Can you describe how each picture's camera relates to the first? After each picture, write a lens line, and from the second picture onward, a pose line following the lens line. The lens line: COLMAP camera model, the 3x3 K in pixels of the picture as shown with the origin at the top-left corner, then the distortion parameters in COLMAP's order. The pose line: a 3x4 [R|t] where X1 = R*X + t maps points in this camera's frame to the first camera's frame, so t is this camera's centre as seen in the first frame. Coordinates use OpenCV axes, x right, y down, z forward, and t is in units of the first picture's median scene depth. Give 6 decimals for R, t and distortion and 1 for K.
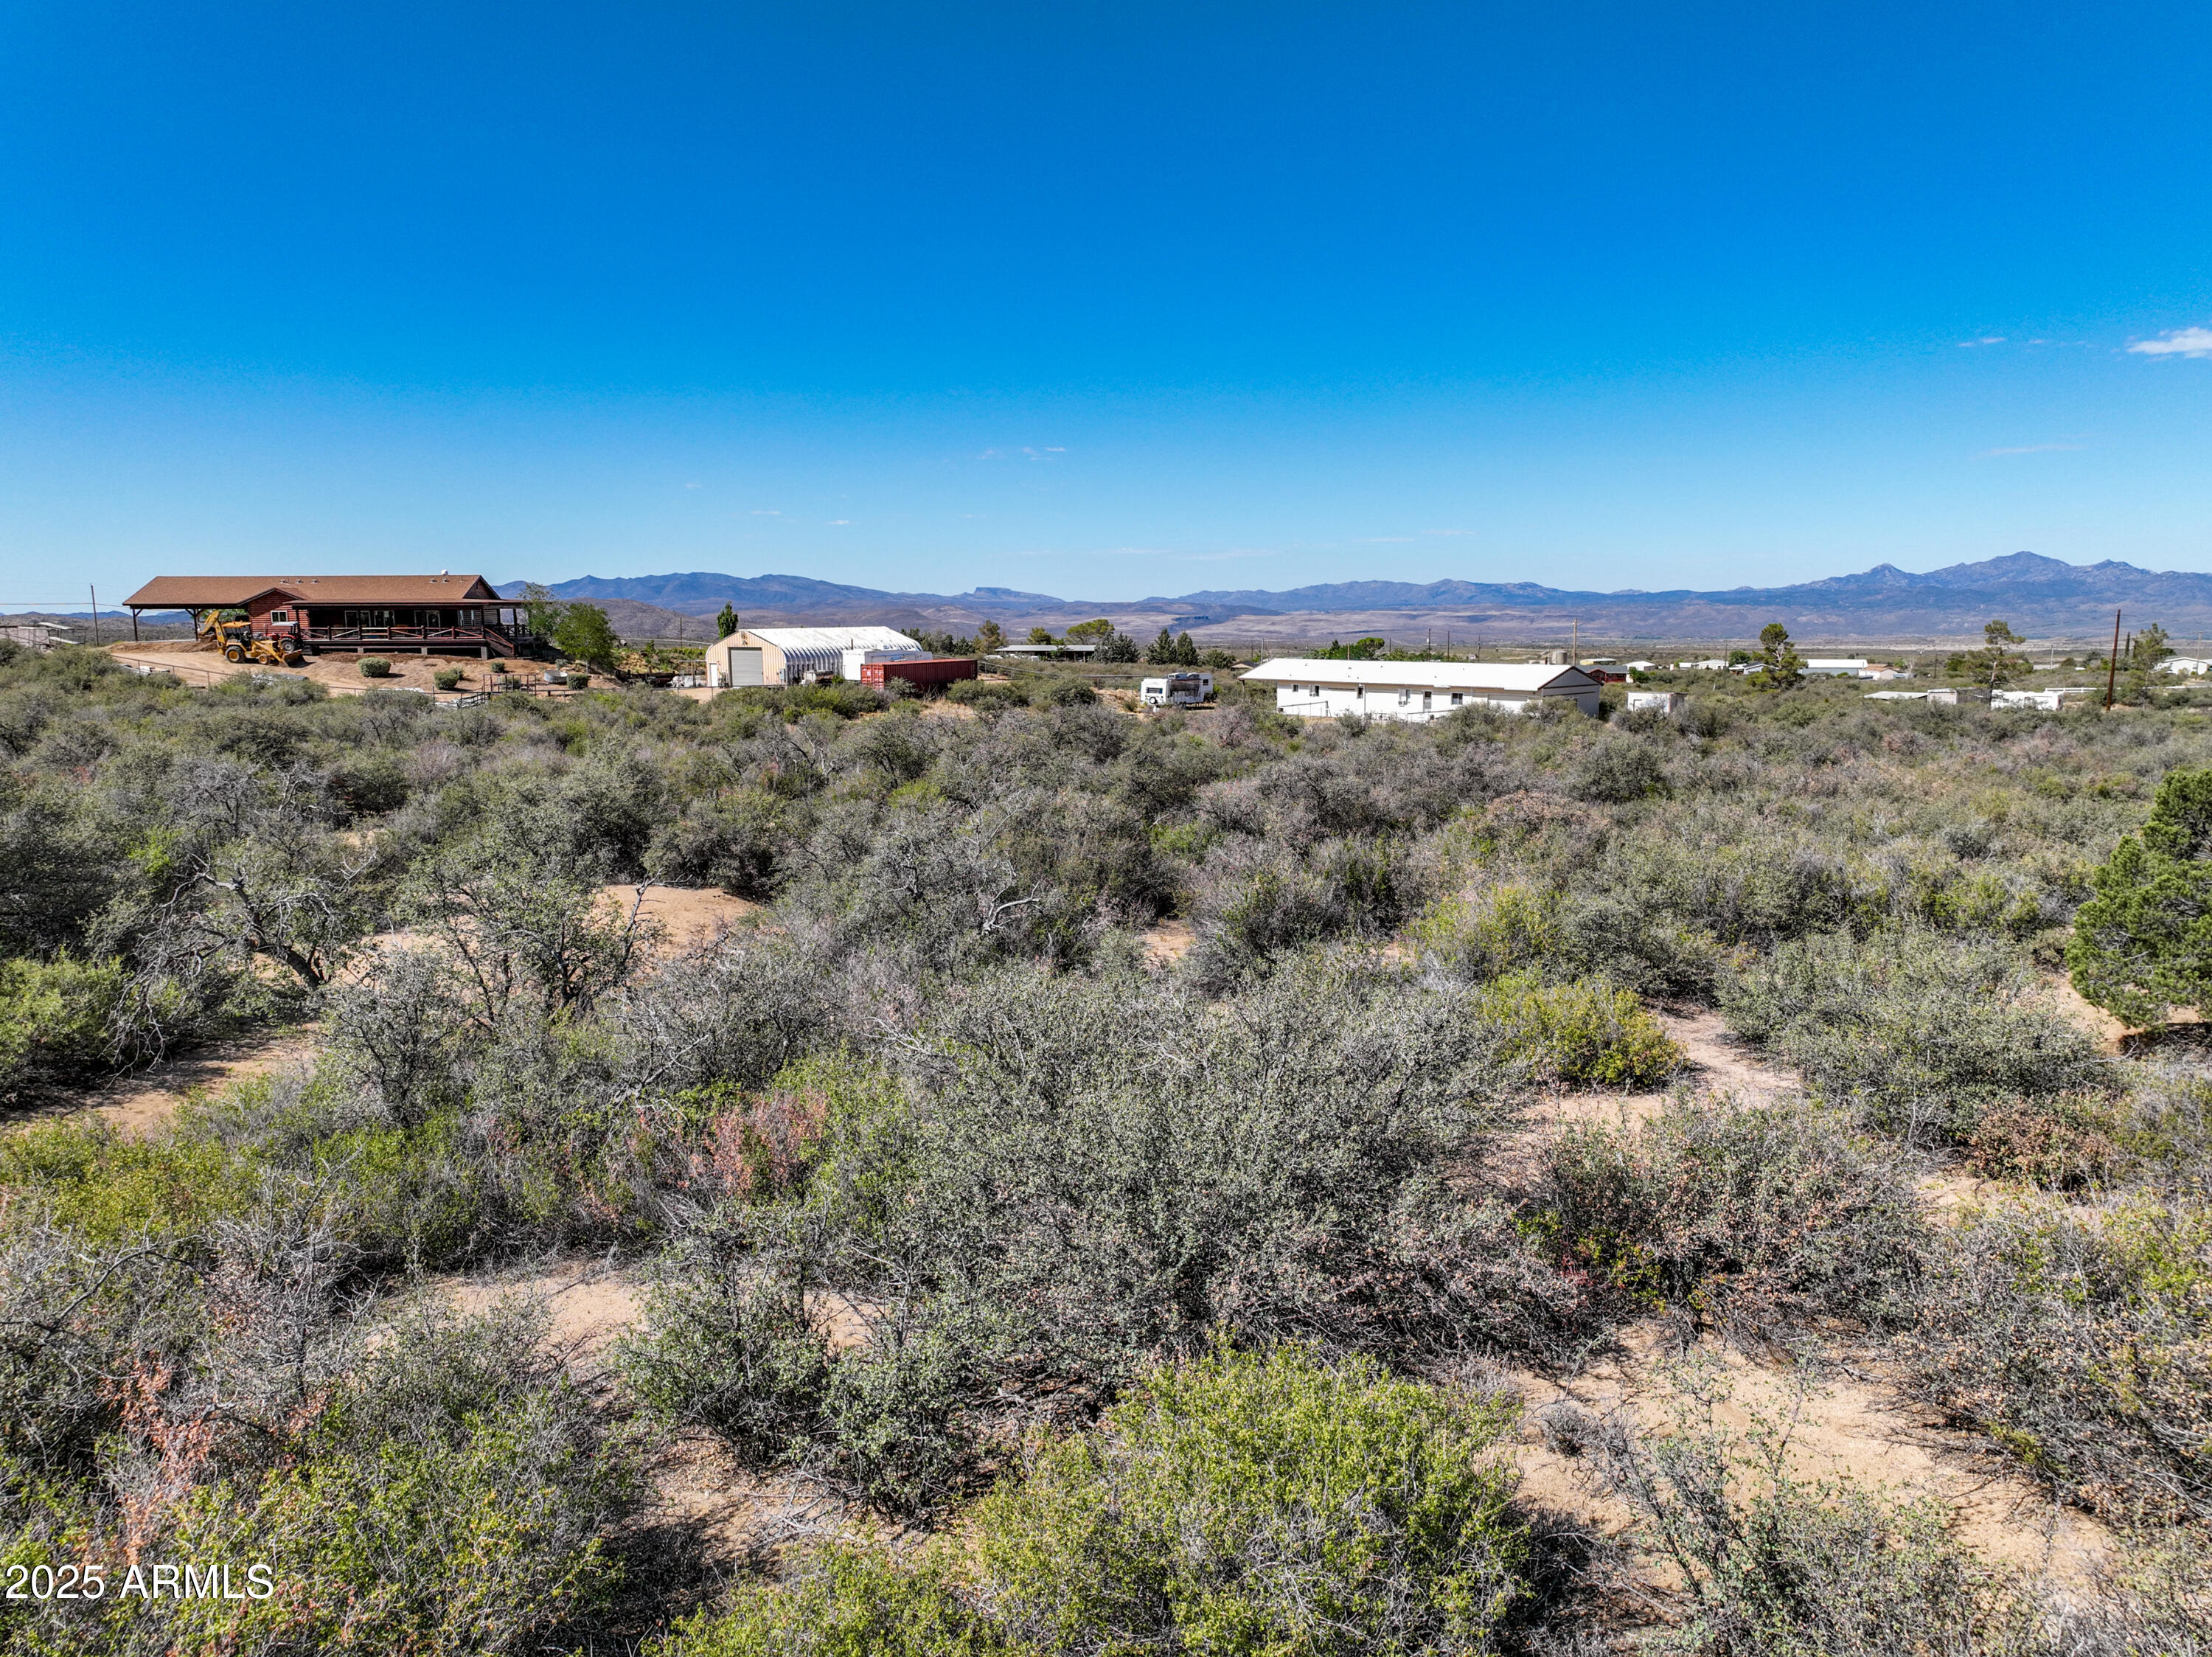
lens RADIAL K [[1551.8, 0, 1108.9], [0, 1551.8, 827.9], [0, 0, 1]] dist [0.001806, 0.016311]
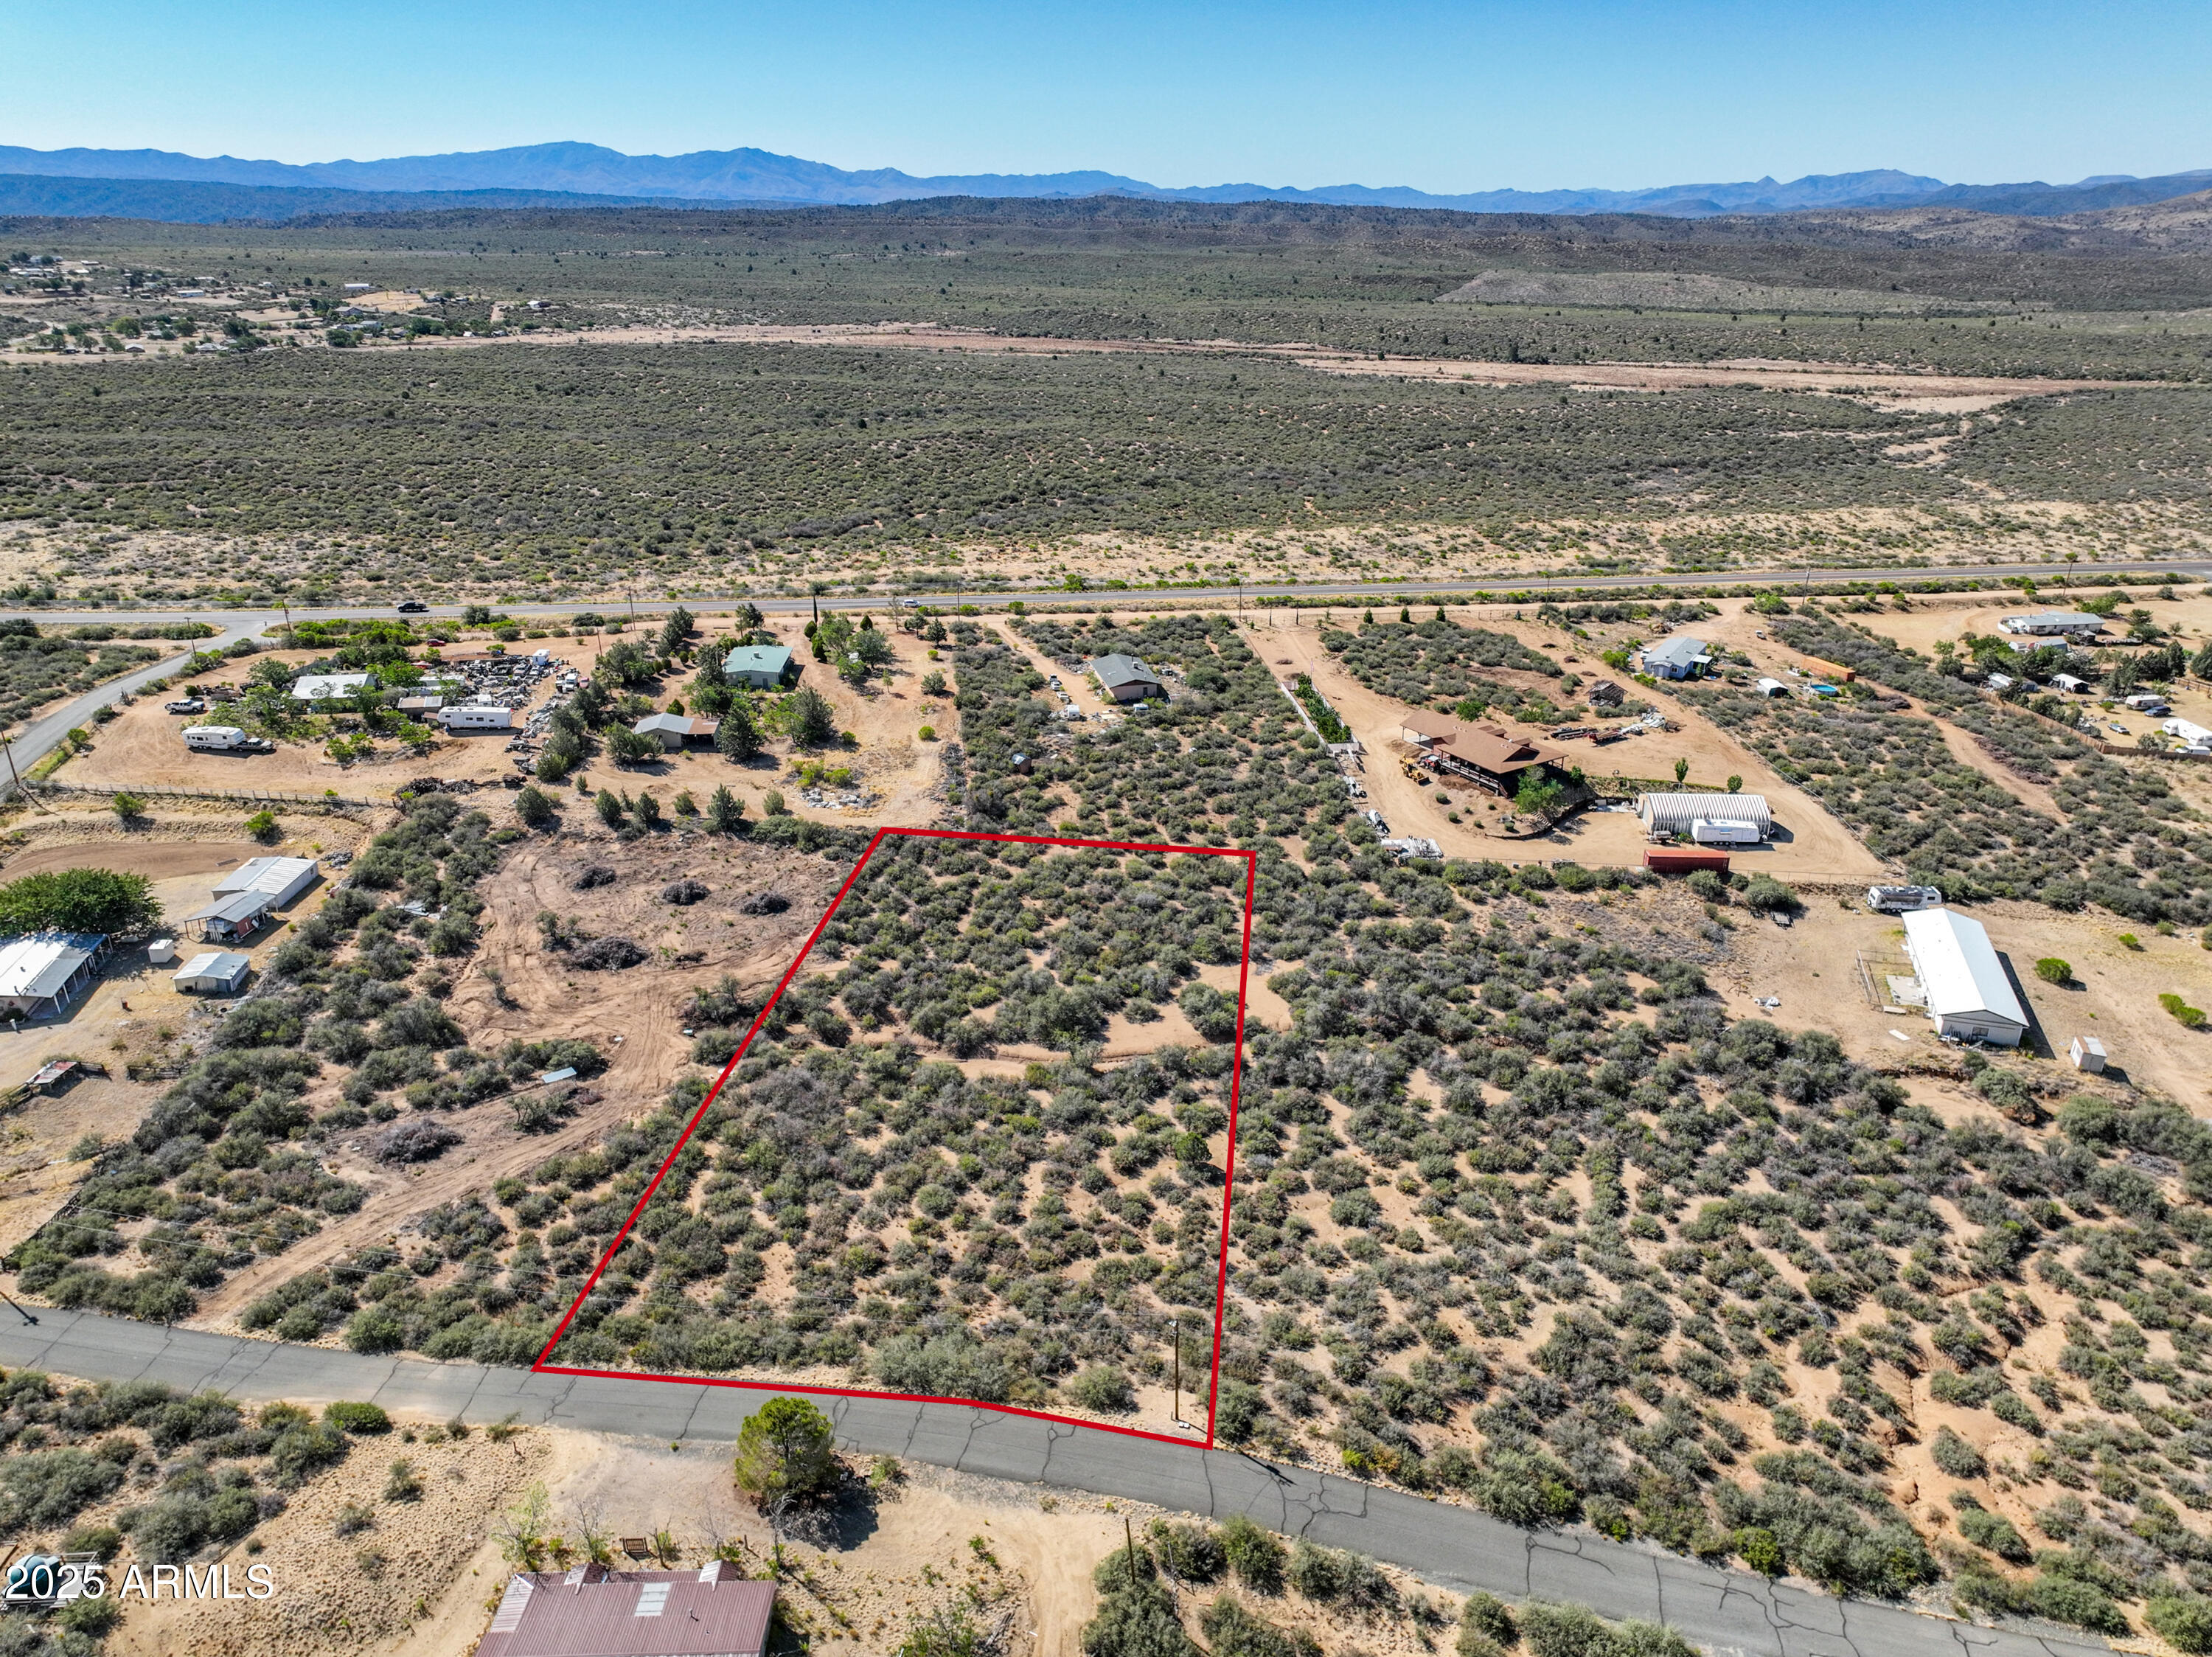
lens RADIAL K [[1551.8, 0, 1108.7], [0, 1551.8, 821.0], [0, 0, 1]] dist [0.001806, 0.016311]
pose [[0.478750, 0.333729, -0.812049, 1.007800], [-0.116812, 0.940926, 0.317826, -0.630013], [0.870146, -0.057302, 0.489452, -0.497812]]
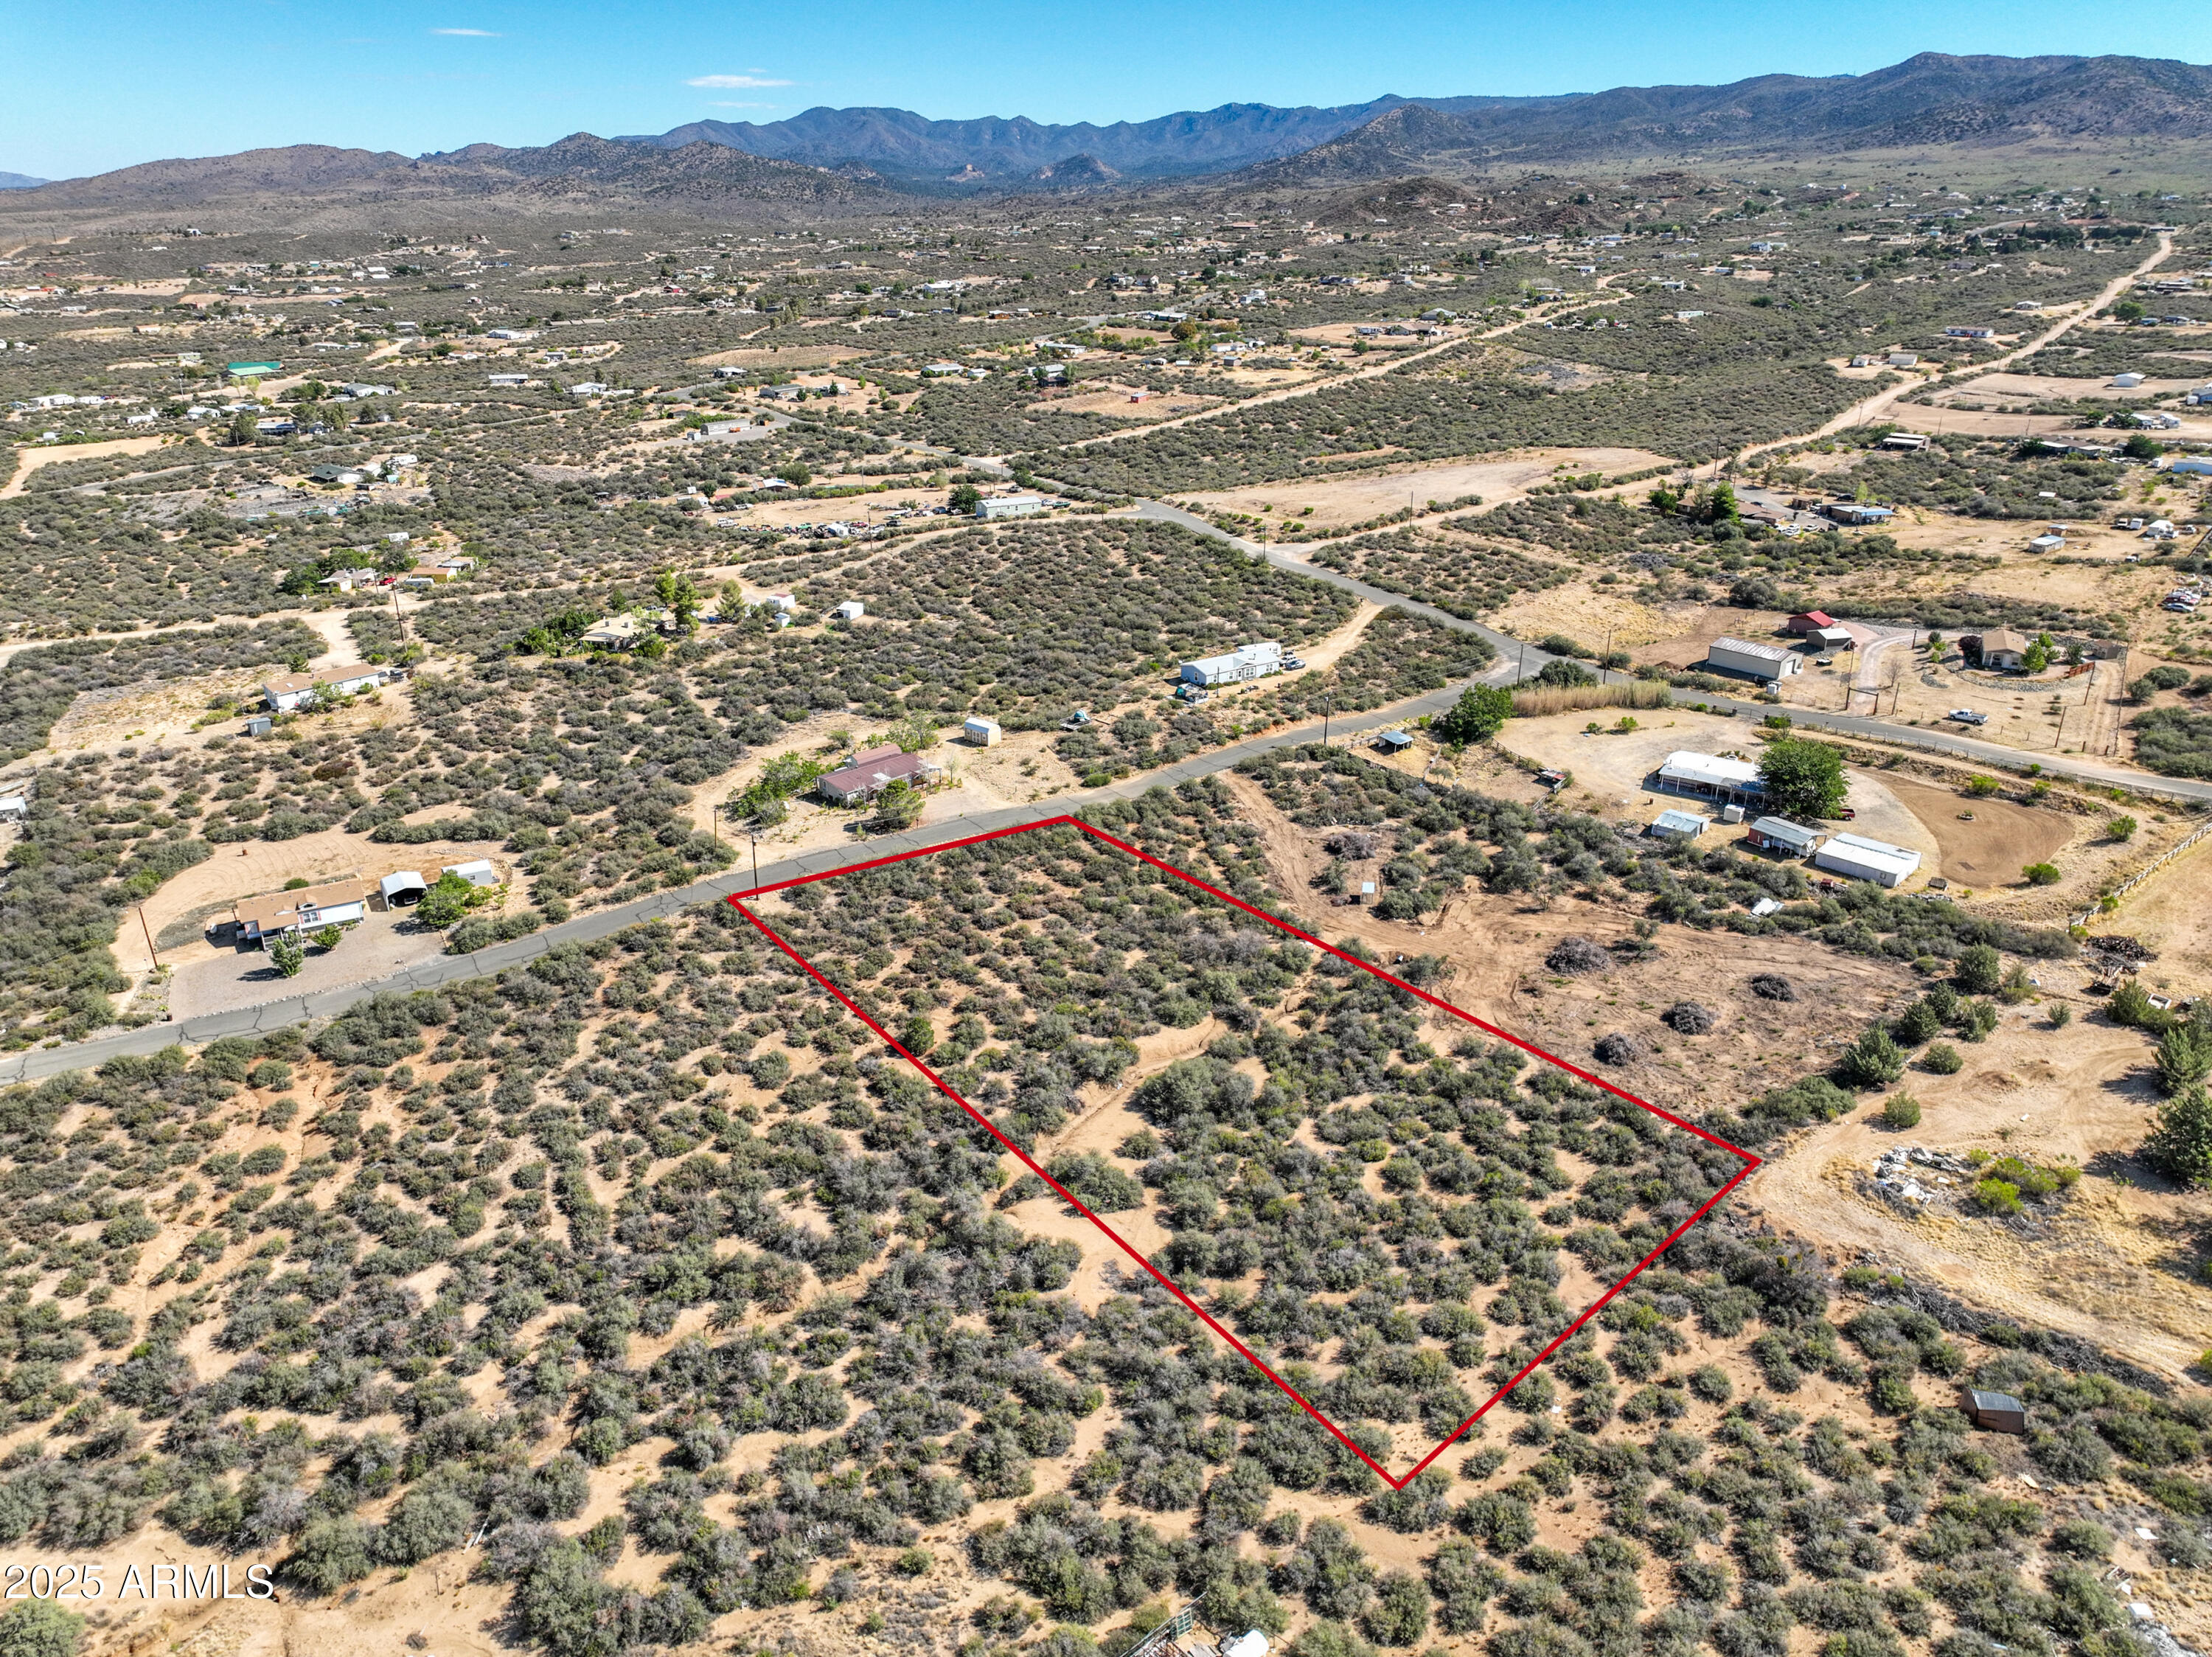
lens RADIAL K [[1551.8, 0, 1106.9], [0, 1551.8, 824.7], [0, 0, 1]] dist [0.001806, 0.016311]
pose [[-0.952713, -0.113077, 0.282050, -0.432741], [0.043955, 0.867140, 0.496121, -0.863150], [-0.300677, 0.485058, -0.821165, 1.188636]]
